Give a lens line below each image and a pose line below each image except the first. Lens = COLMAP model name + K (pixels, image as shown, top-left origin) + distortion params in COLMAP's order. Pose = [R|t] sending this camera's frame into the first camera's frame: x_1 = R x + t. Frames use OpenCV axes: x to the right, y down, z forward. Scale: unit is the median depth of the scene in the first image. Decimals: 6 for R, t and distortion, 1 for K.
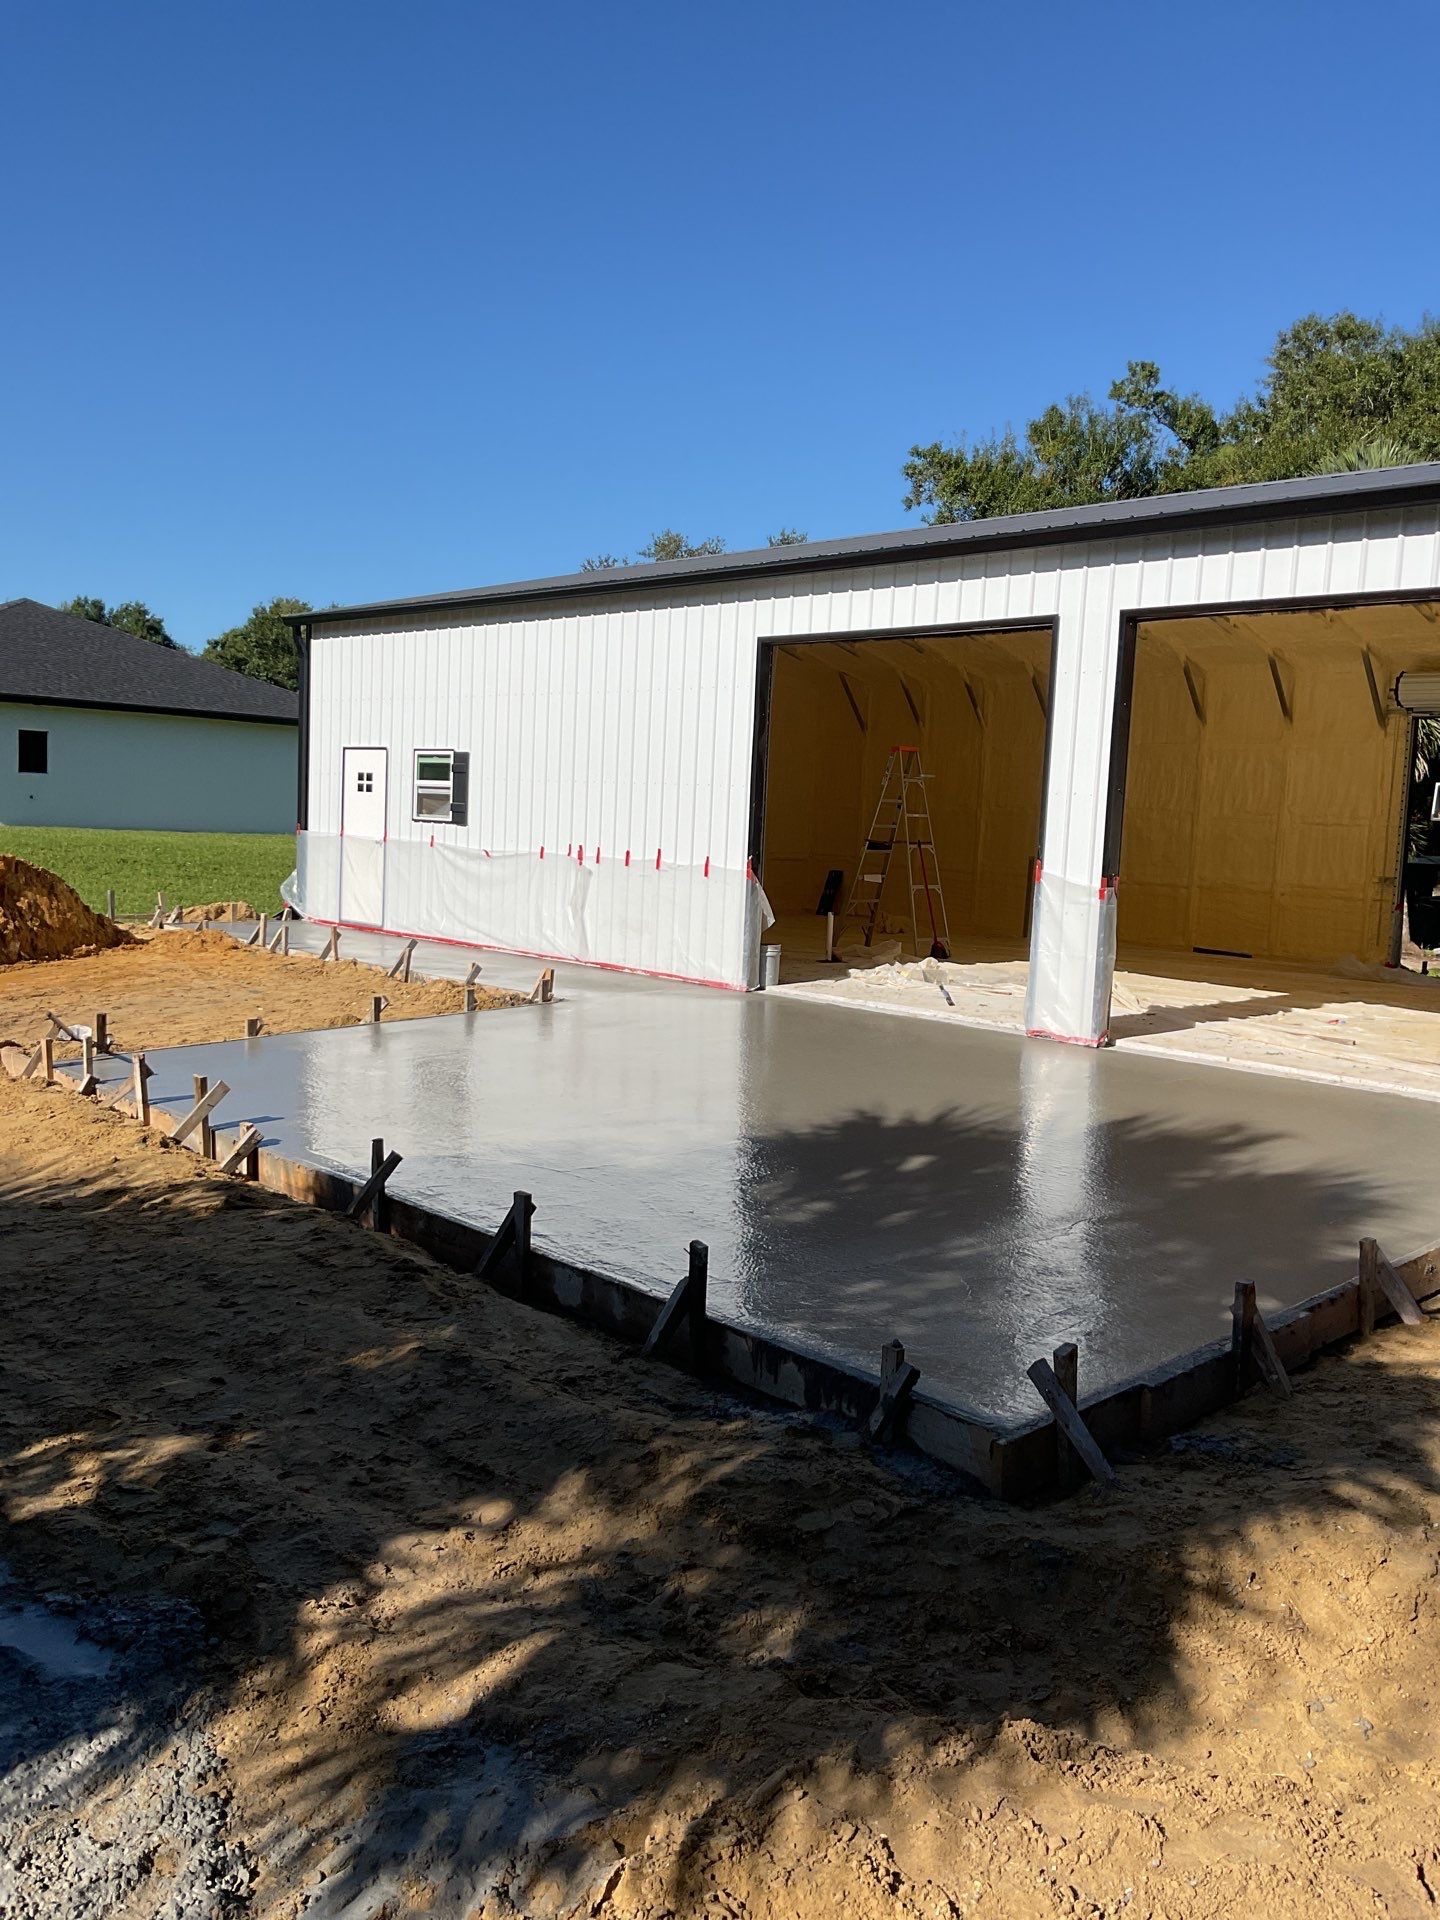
lens RADIAL K [[1564.2, 0, 720.0], [0, 1564.2, 960.0], [0, 0, 1]] dist [0.120564, -0.240939]
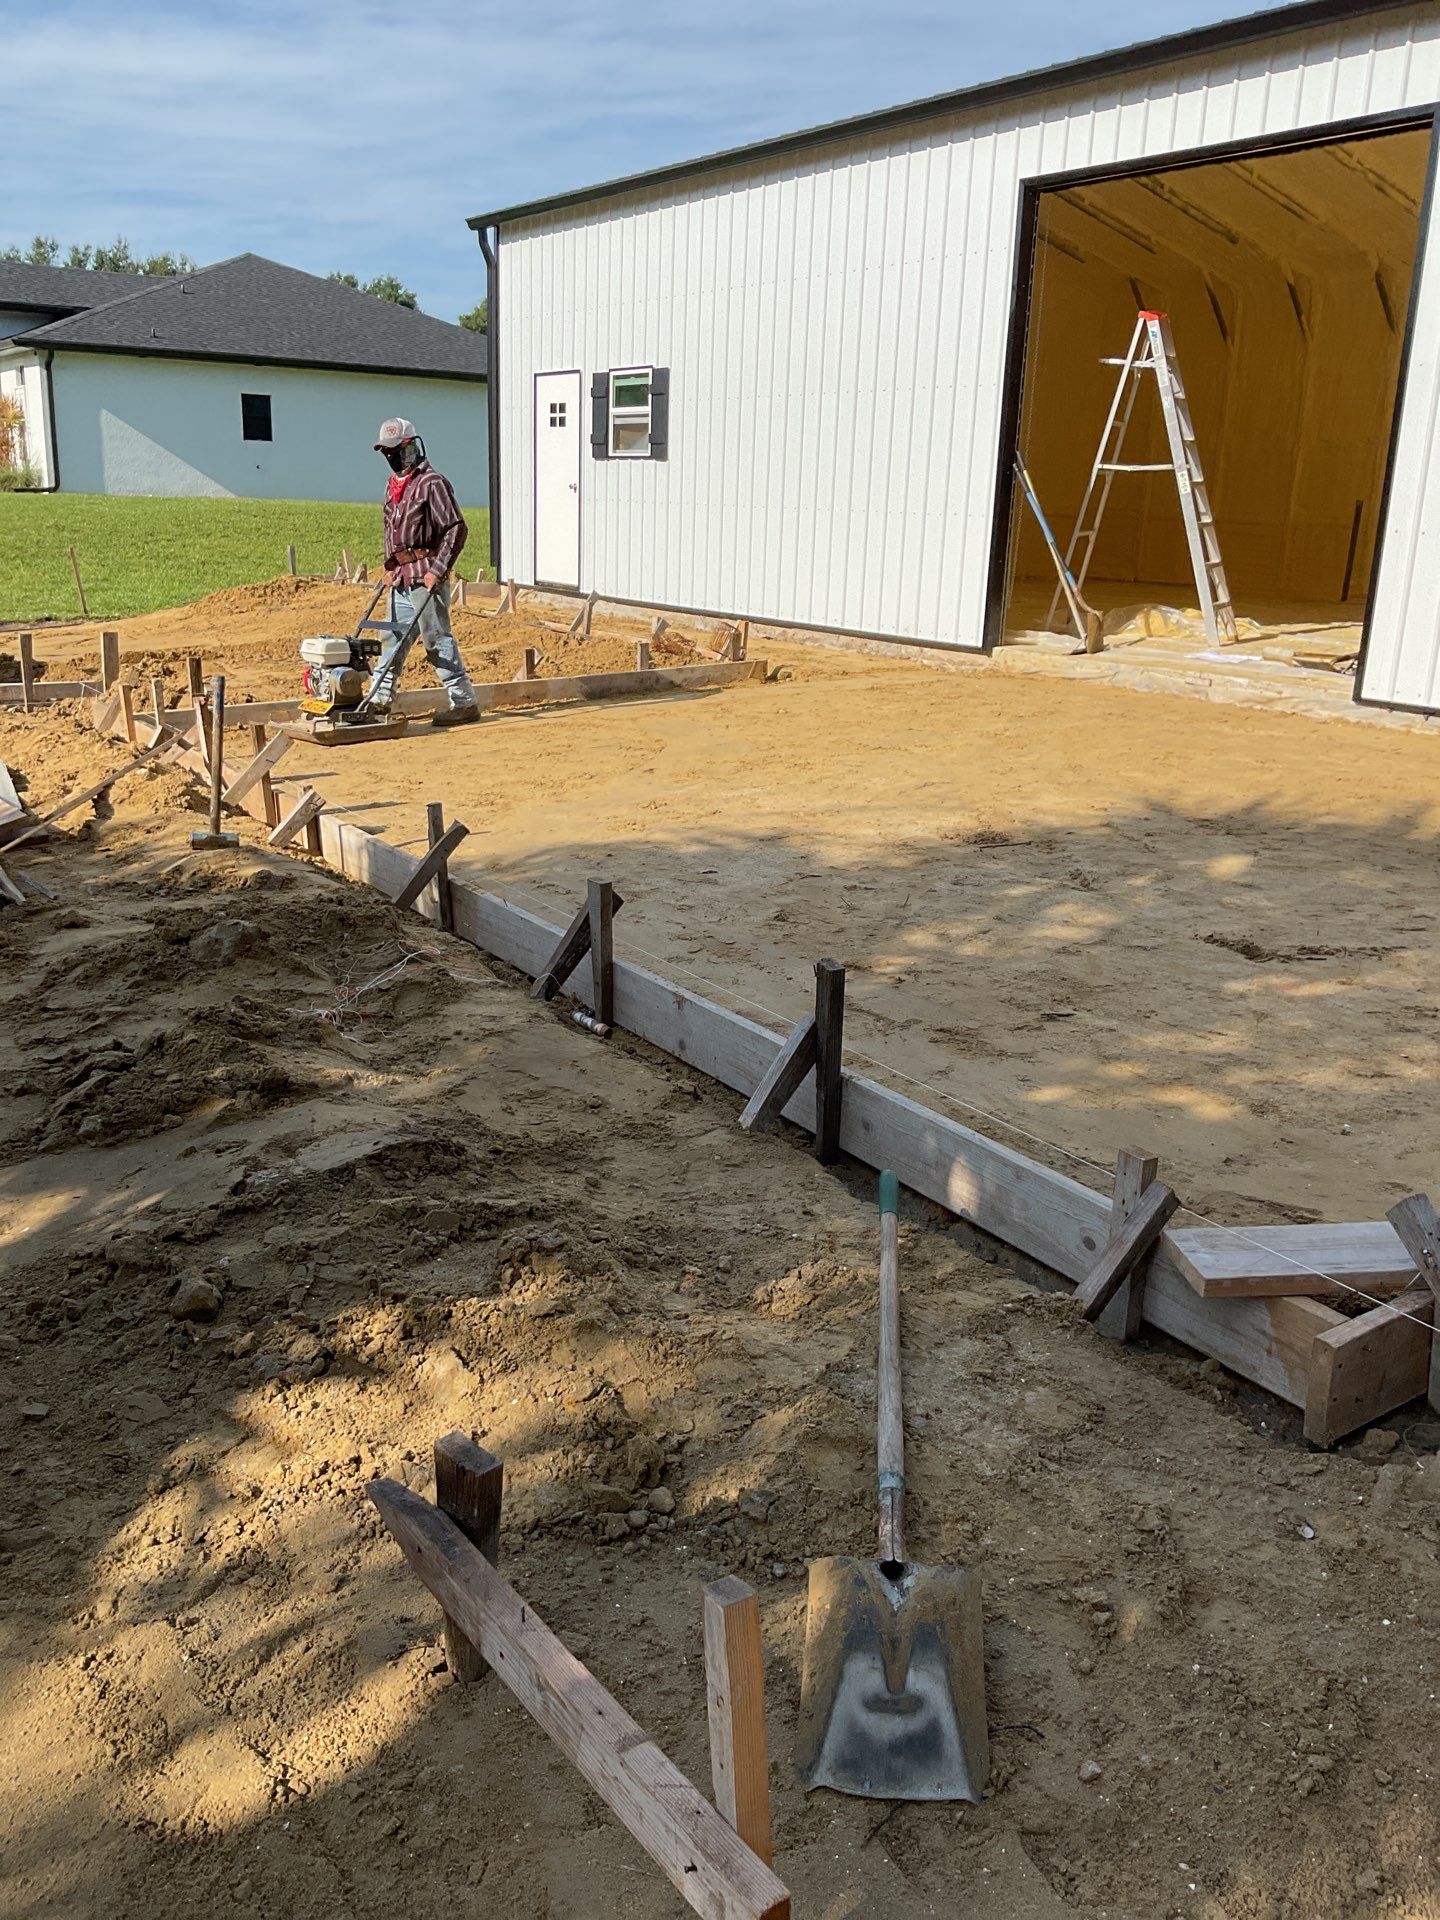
lens RADIAL K [[1571.9, 0, 720.0], [0, 1571.9, 960.0], [0, 0, 1]] dist [0.085071, -0.150968]
pose [[0.986281, 0.034033, -0.161528, 0.014546], [-0.003303, 0.982389, 0.186818, 0.020042], [0.165041, -0.183722, 0.969024, 0.124105]]
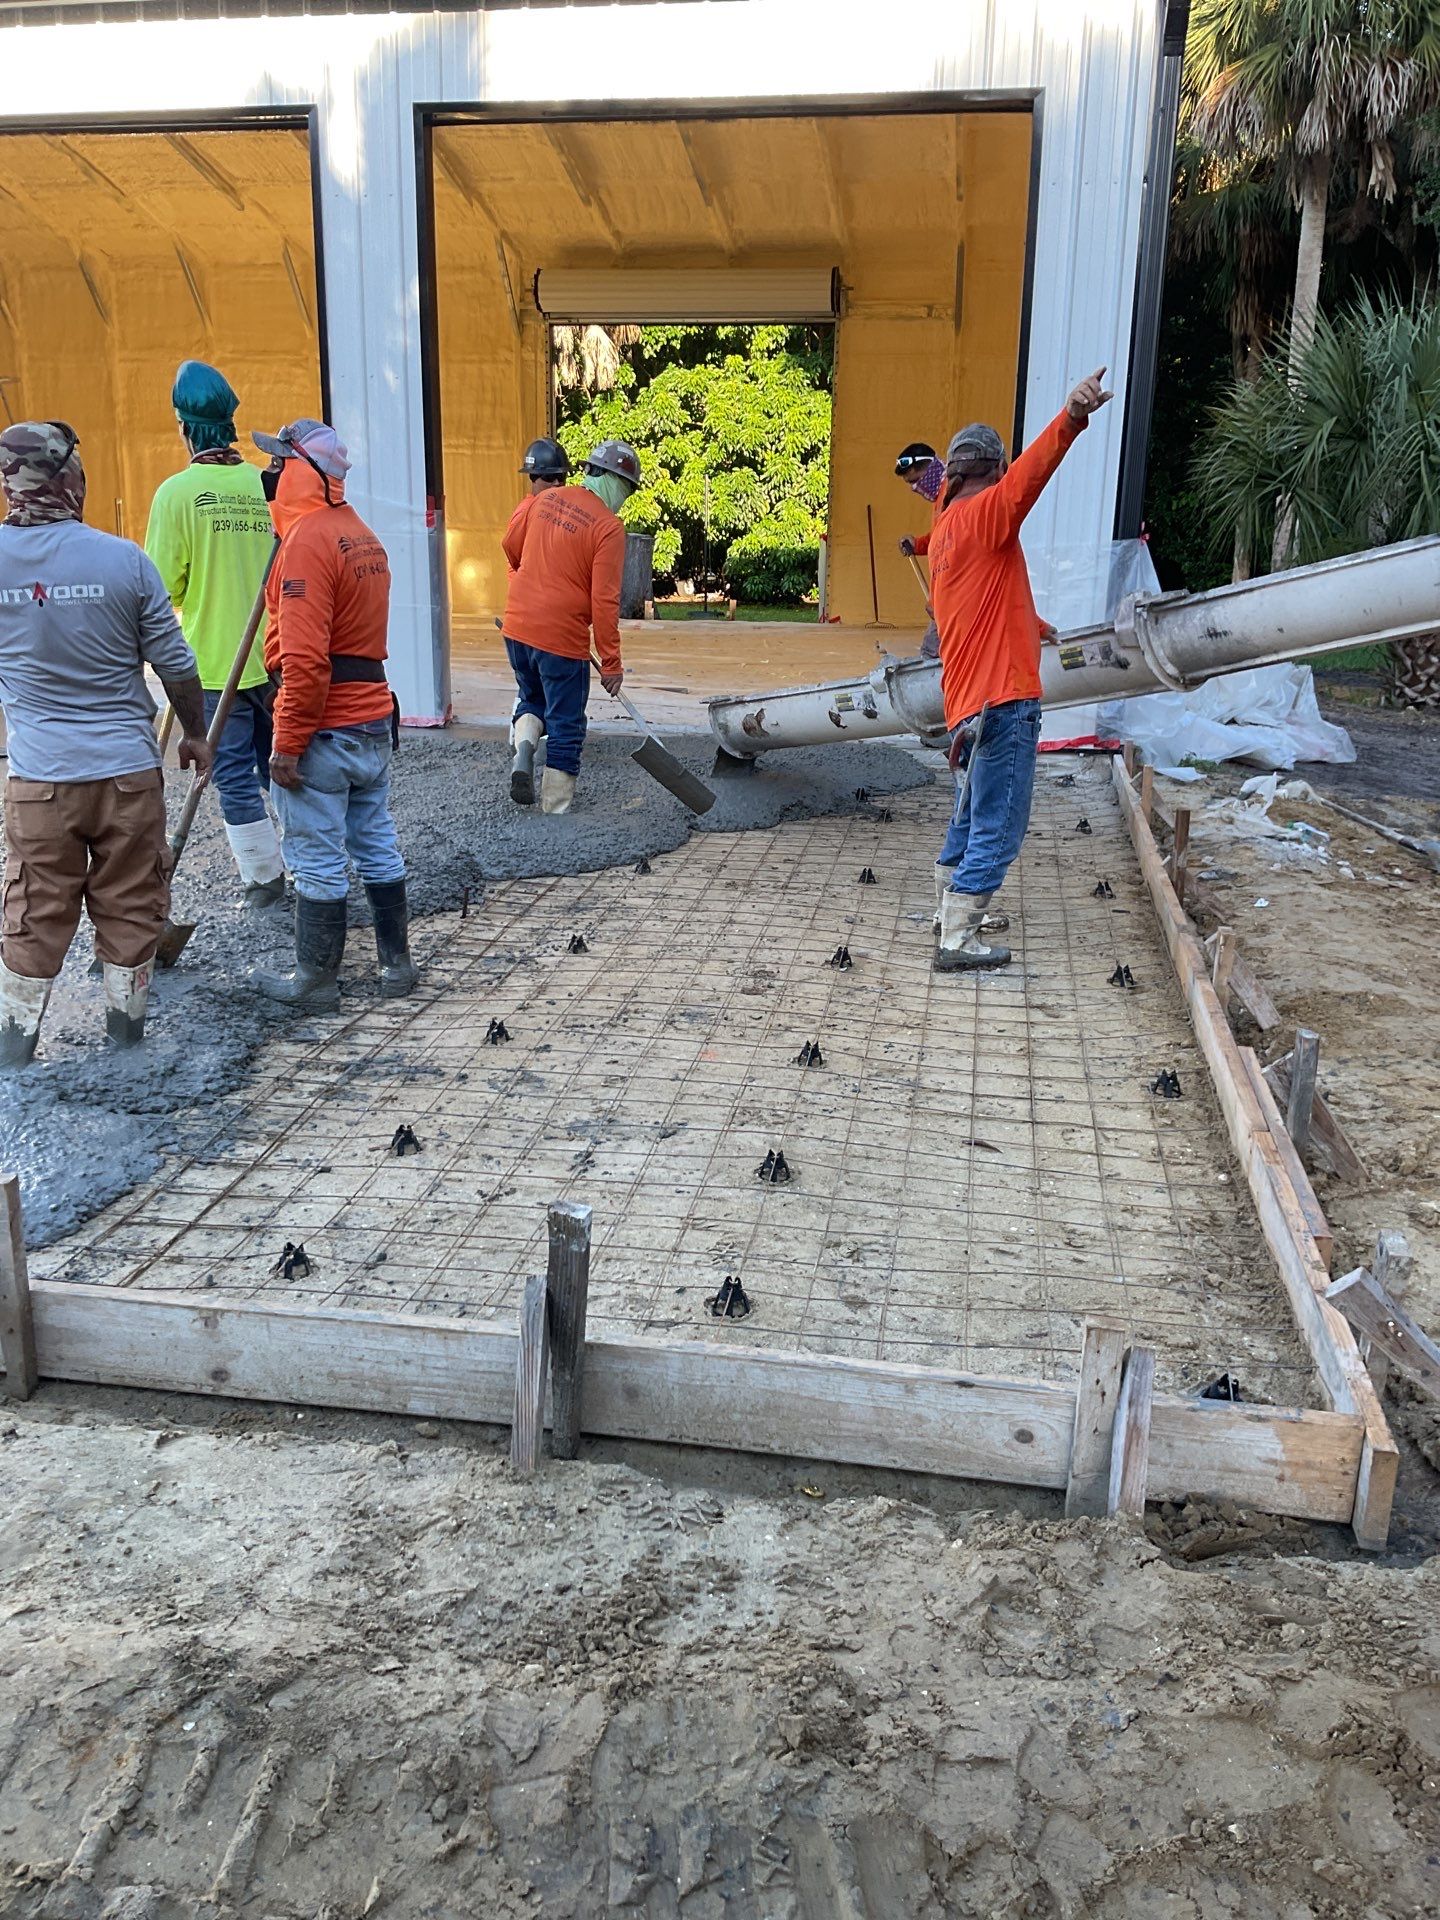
lens RADIAL K [[1564.2, 0, 720.0], [0, 1564.2, 960.0], [0, 0, 1]] dist [0.120564, -0.240939]
pose [[0.797245, -0.196103, 0.570915, -0.077160], [0.076200, 0.970890, 0.227083, 0.001005], [-0.598828, -0.137537, 0.788980, 0.199689]]
